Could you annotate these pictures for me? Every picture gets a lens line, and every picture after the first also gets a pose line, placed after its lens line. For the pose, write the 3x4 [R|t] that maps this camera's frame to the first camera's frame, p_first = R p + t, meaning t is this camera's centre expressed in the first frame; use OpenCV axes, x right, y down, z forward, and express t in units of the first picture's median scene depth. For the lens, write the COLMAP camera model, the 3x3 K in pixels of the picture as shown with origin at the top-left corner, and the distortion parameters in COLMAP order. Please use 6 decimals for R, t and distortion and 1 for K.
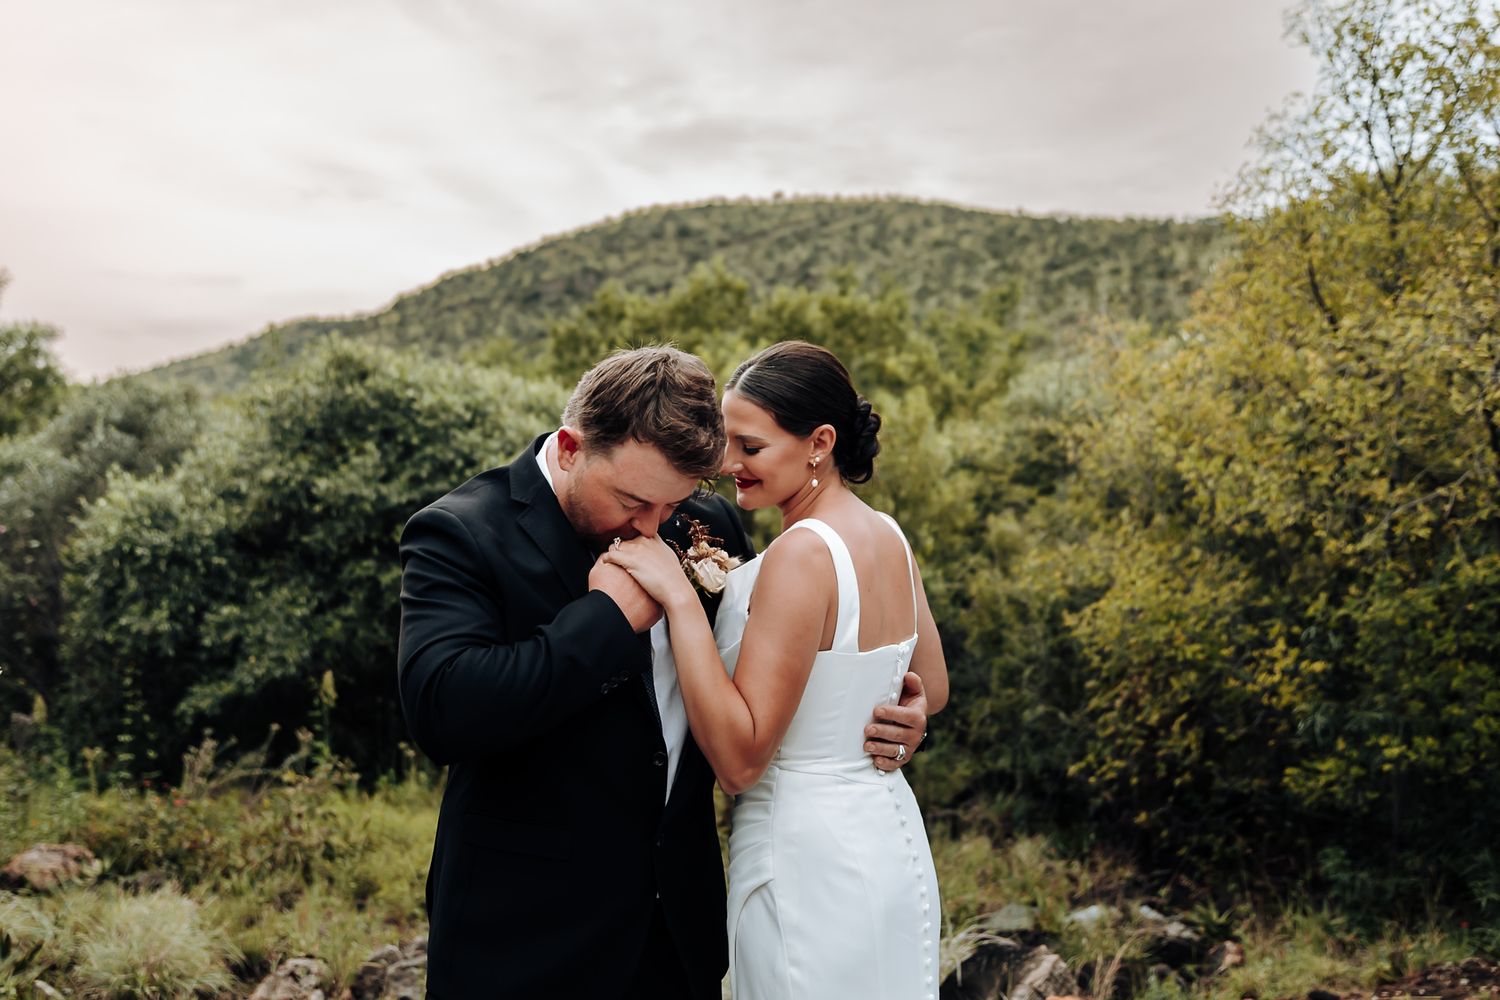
lens RADIAL K [[1608.3, 0, 807.7], [0, 1608.3, 477.5], [0, 0, 1]] dist [0.001104, 0.000000]
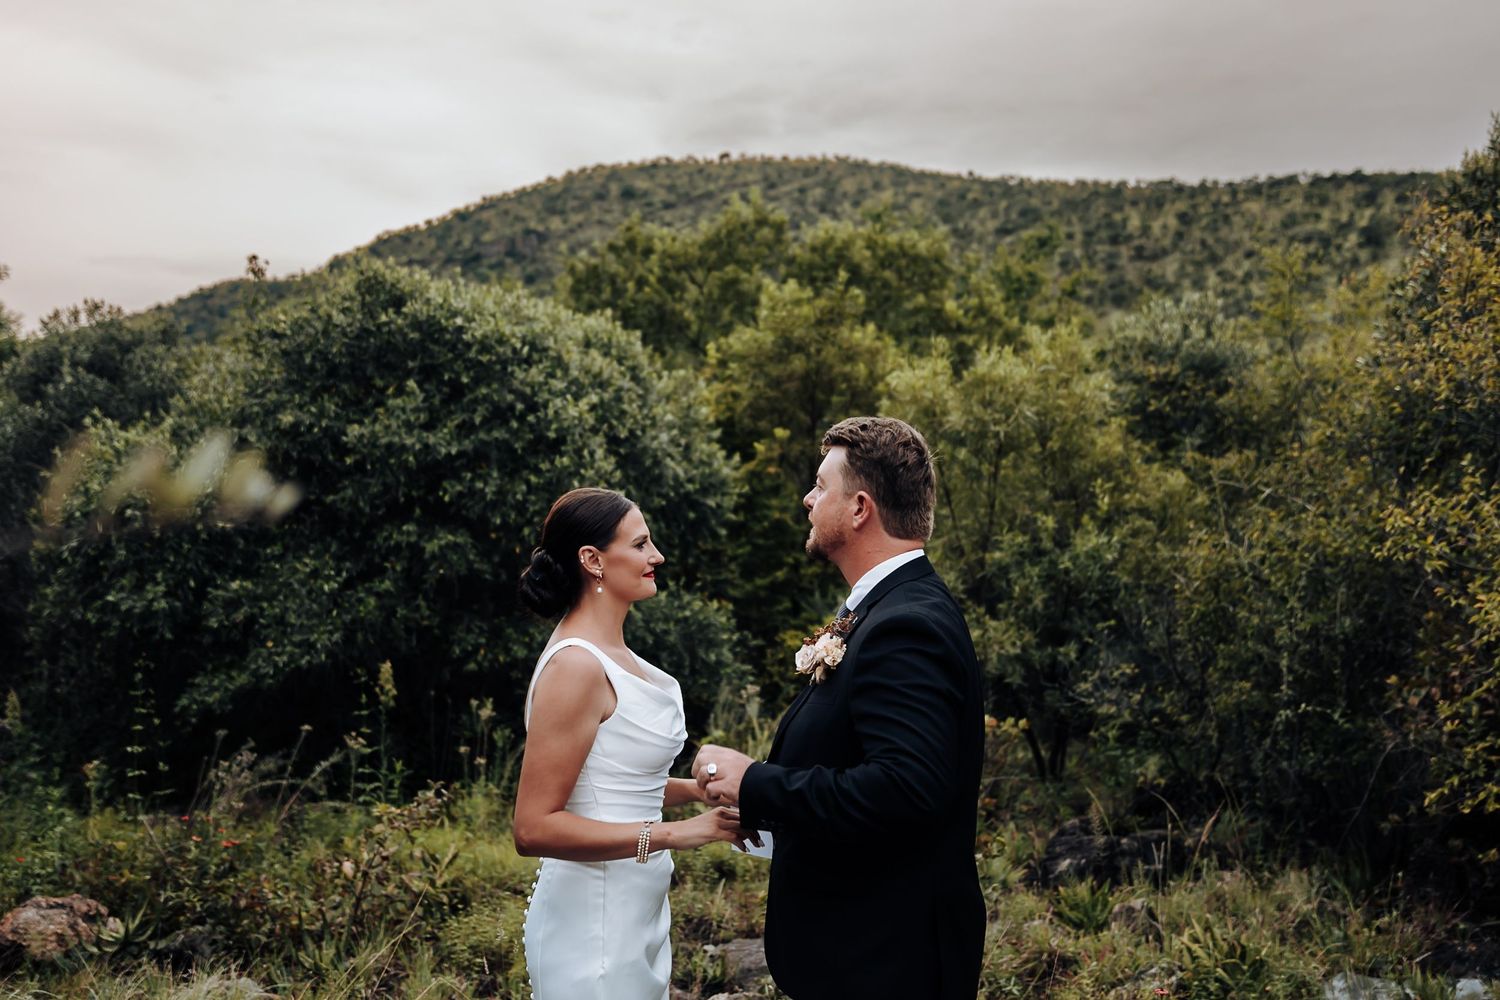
lens RADIAL K [[1603.5, 0, 798.1], [0, 1603.5, 494.0], [0, 0, 1]] dist [-0.010554, 0.000000]
pose [[0.999261, 0.000597, 0.038429, -0.095096], [-0.001734, 0.999561, 0.029565, 0.010313], [-0.038394, -0.029610, 0.998824, 0.154512]]
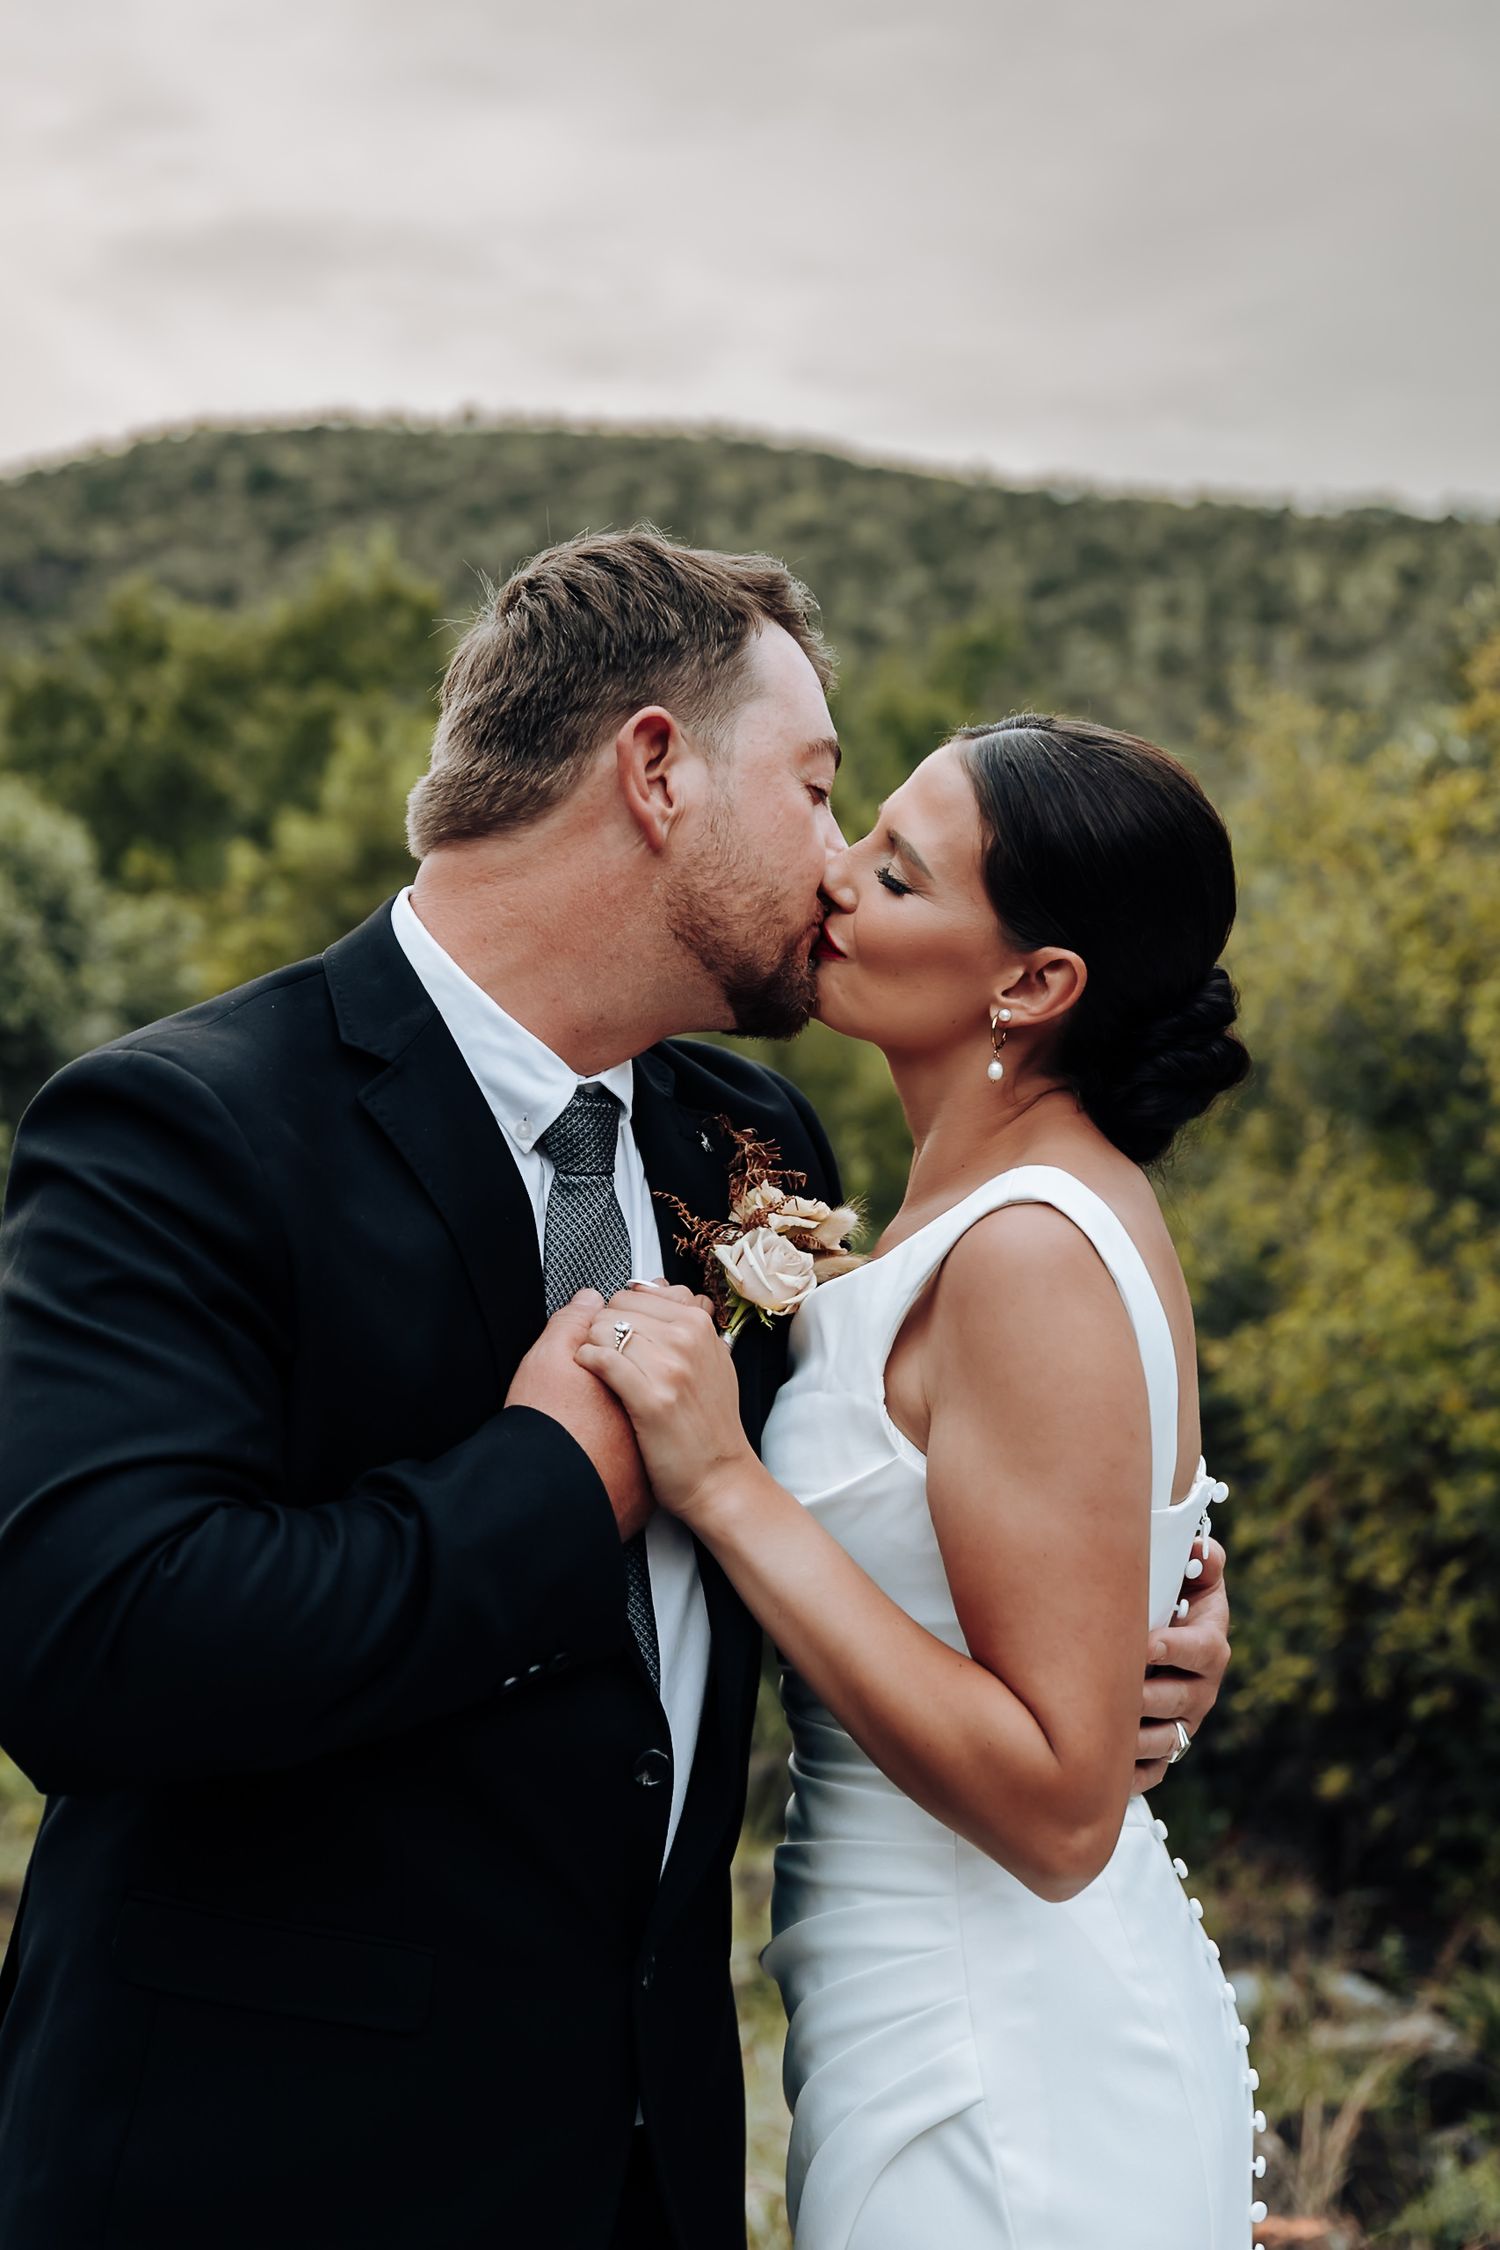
lens RADIAL K [[3383.4, 0, 882.8], [0, 3383.4, 1085.2], [0, 0, 1]] dist [-0.003162, 0.000000]
pose [[0.993388, 0.028452, 0.111220, -0.022281], [-0.030539, 0.999387, 0.017103, -0.000872], [-0.110665, -0.020386, 0.993649, 0.032336]]
